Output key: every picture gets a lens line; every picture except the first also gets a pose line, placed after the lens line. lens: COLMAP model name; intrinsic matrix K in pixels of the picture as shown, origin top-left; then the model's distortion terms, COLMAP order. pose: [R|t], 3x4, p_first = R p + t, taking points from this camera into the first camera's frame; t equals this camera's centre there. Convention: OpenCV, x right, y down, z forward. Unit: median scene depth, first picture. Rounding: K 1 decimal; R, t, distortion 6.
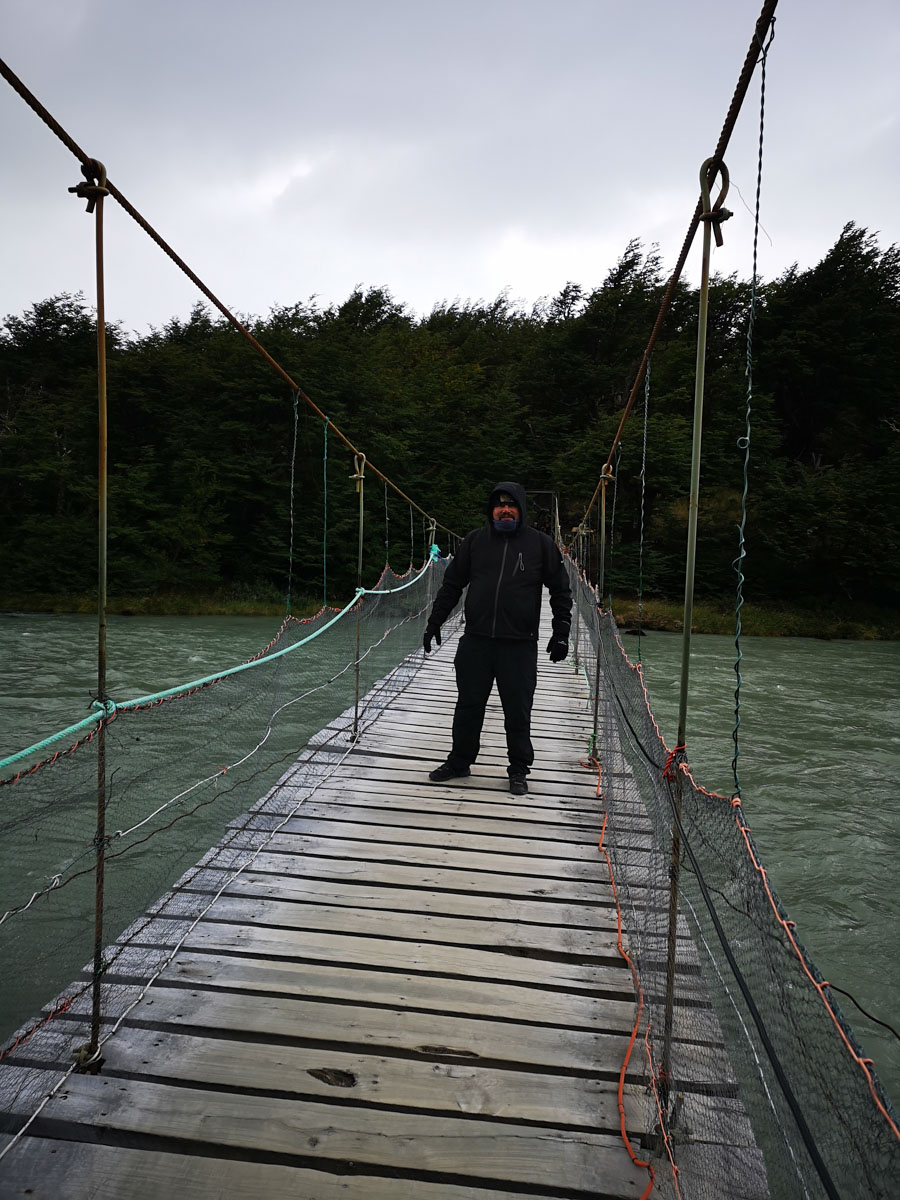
lens RADIAL K [[1016.9, 0, 450.0], [0, 1016.9, 600.0], [0, 0, 1]] dist [0.185529, -0.002417]
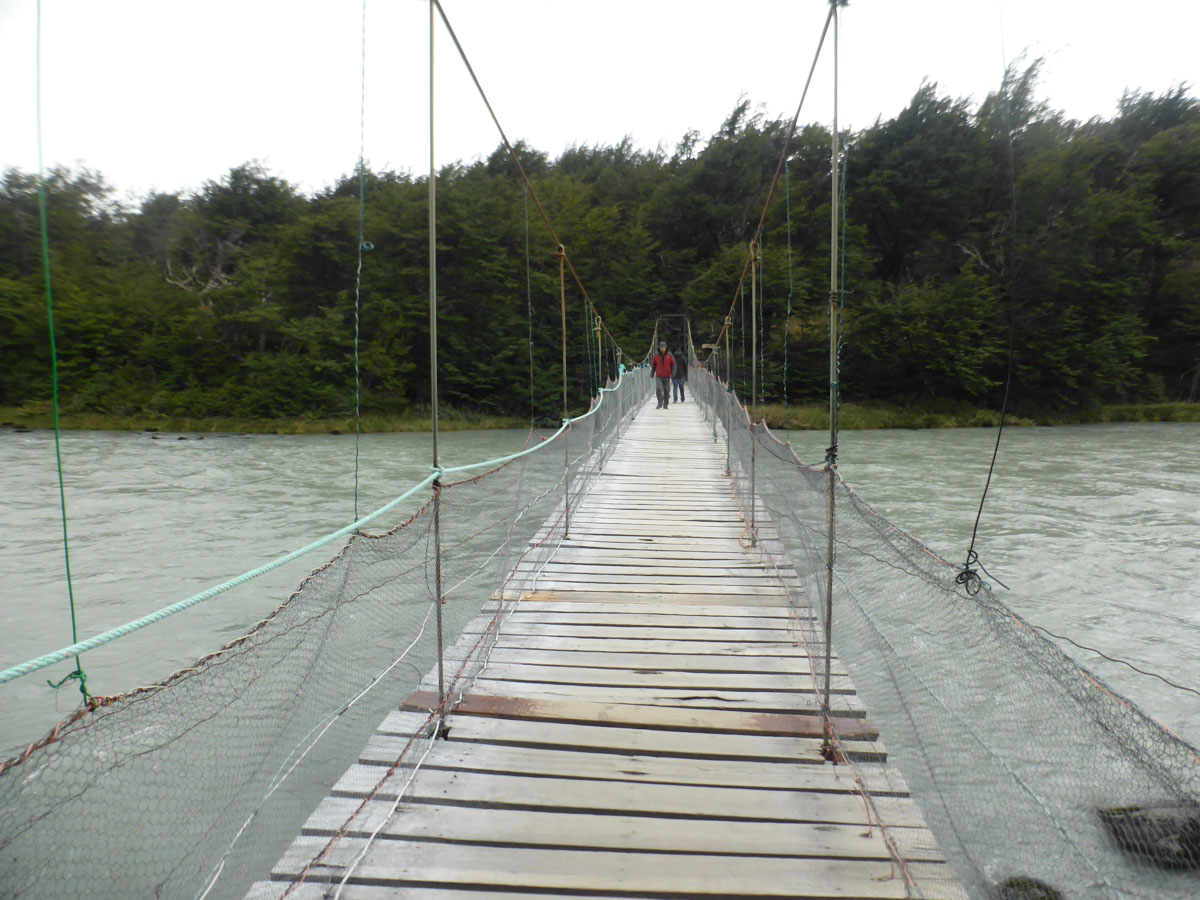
lens RADIAL K [[1187.9, 0, 600.0], [0, 1187.9, 450.0], [0, 0, 1]] dist [0.172040, 0.444699]
pose [[0.998317, -0.044024, 0.037759, -0.055633], [0.043340, 0.998884, 0.018747, 0.018759], [-0.038543, -0.017079, 0.999111, -0.370733]]
